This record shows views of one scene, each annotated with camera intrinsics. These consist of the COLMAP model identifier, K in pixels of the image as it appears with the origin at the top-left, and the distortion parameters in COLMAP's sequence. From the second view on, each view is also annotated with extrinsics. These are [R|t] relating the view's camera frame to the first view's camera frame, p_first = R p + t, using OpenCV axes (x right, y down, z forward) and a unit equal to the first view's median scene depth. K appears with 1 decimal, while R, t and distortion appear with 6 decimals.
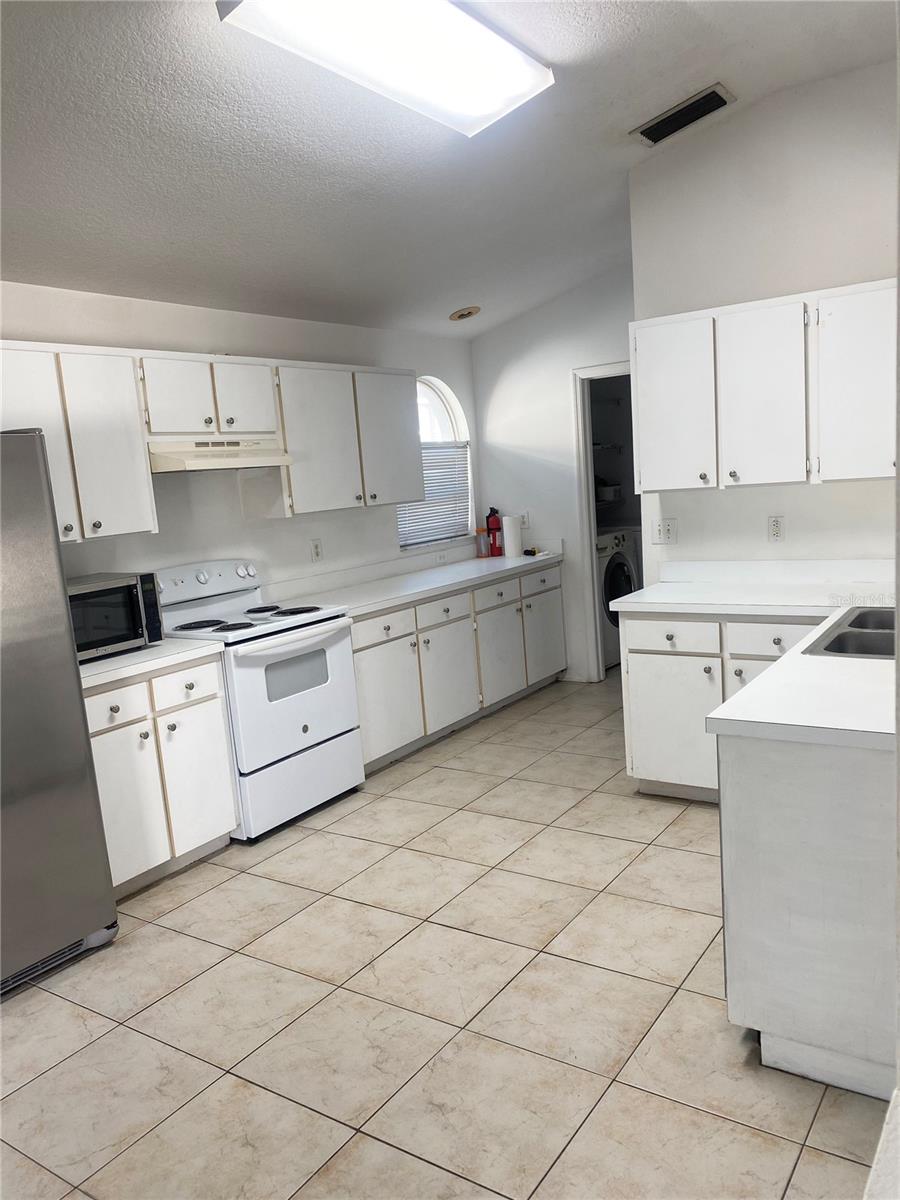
lens RADIAL K [[906.1, 0, 446.4], [0, 906.1, 620.2], [0, 0, 1]] dist [0.064817, -0.094761]
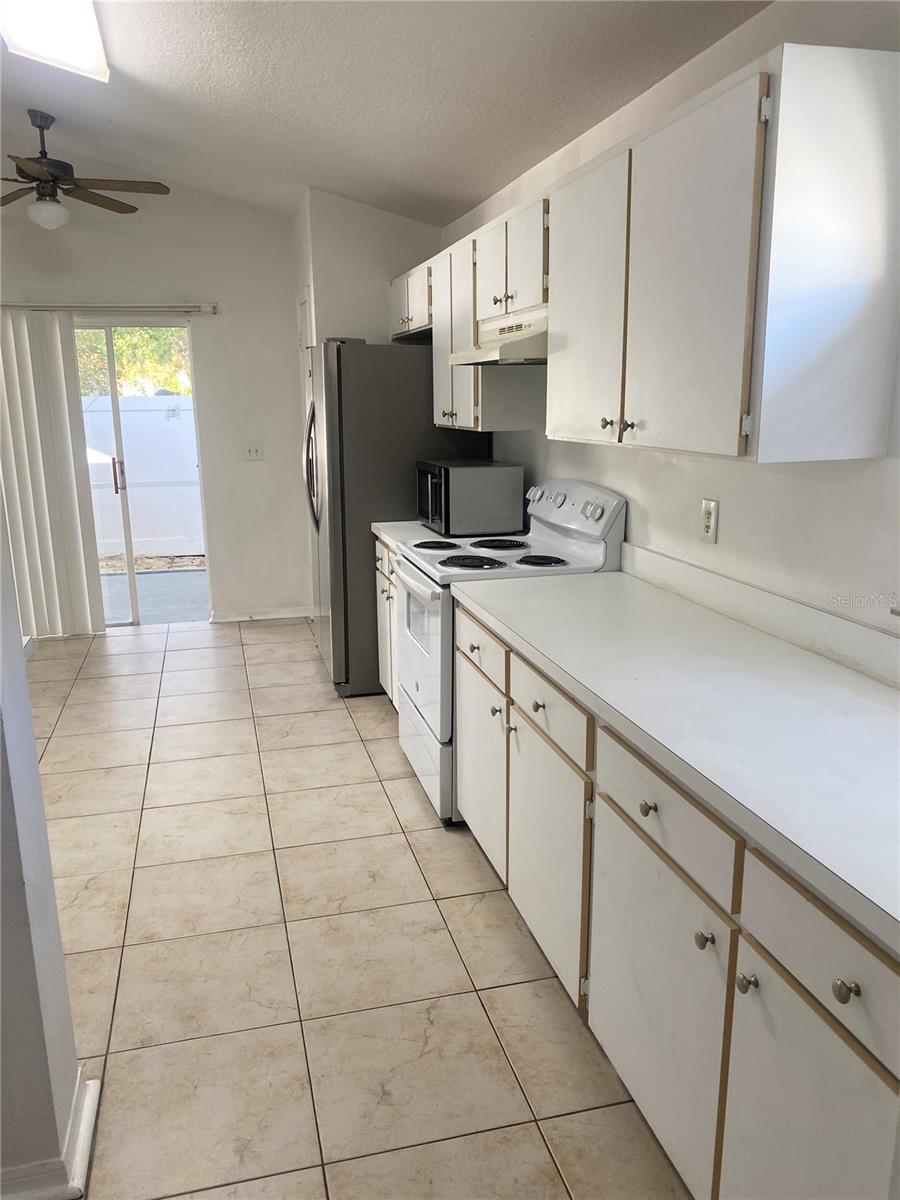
lens RADIAL K [[929.8, 0, 452.4], [0, 929.8, 620.2], [0, 0, 1]] dist [0.144898, -0.386095]
pose [[-0.658632, 0.257571, -0.707008, 0.455656], [-0.063544, 0.917194, 0.393341, -0.303502], [0.749777, 0.303993, -0.587726, 1.649978]]
